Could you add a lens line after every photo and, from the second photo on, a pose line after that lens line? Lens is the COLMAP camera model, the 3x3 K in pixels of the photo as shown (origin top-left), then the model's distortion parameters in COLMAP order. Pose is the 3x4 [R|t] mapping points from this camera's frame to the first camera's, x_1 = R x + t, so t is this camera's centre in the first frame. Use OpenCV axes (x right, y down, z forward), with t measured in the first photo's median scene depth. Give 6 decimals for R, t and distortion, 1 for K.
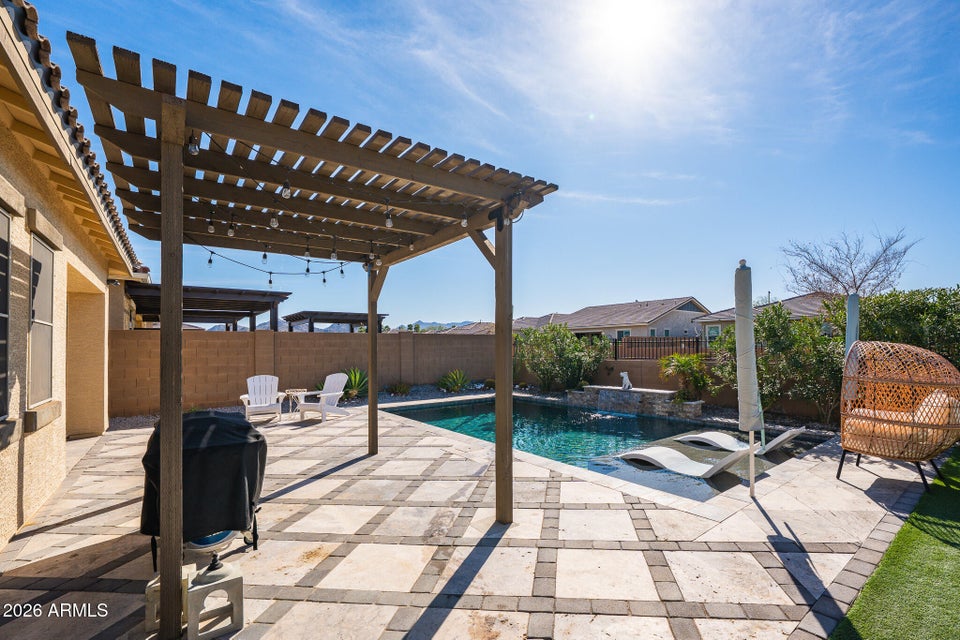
lens RADIAL K [[425.1, 0, 554.4], [0, 425.1, 340.8], [0, 0, 1]] dist [-0.000389, 0.000319]
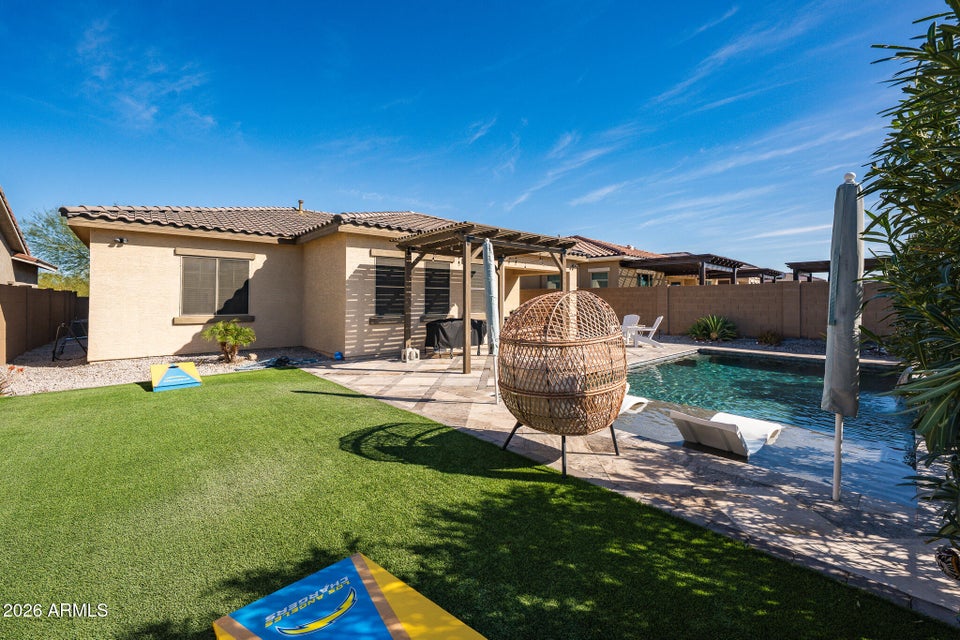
lens RADIAL K [[401.0, 0, 480.0], [0, 401.0, 320.0], [0, 0, 1]] dist [-0.001539, 0.000021]
pose [[0.006540, 0.059987, -0.998178, 0.773709], [0.009837, 0.998147, 0.060049, 0.007897], [0.999930, -0.010212, 0.005938, 0.418965]]
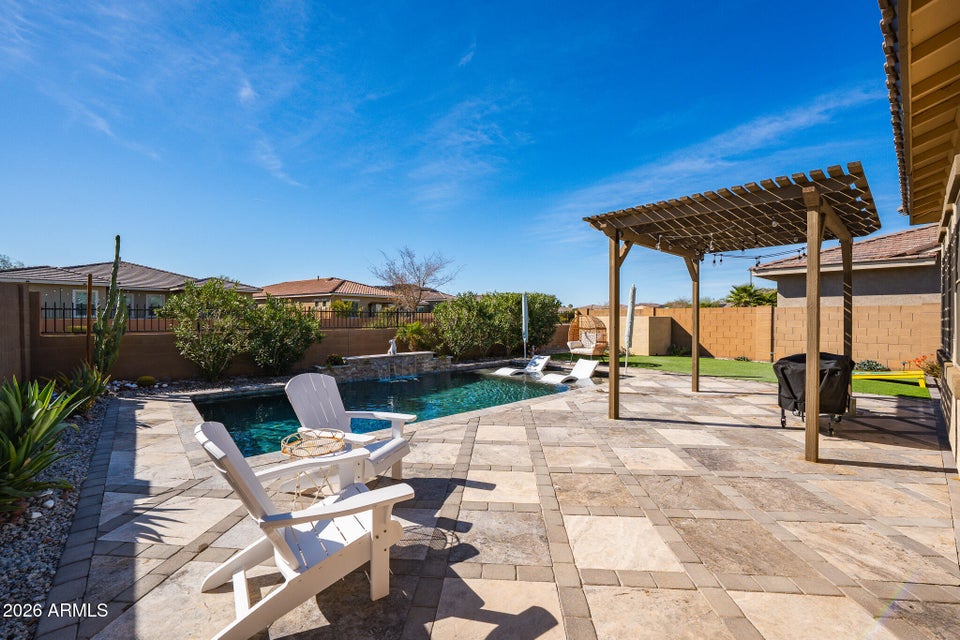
lens RADIAL K [[369.7, 0, 480.0], [0, 369.7, 320.0], [0, 0, 1]] dist [-0.001607, 0.000168]
pose [[0.033636, 0.007019, 0.999409, -0.839825], [-0.014888, 0.999868, -0.006521, 0.028880], [-0.999323, -0.014660, 0.033736, 0.809210]]
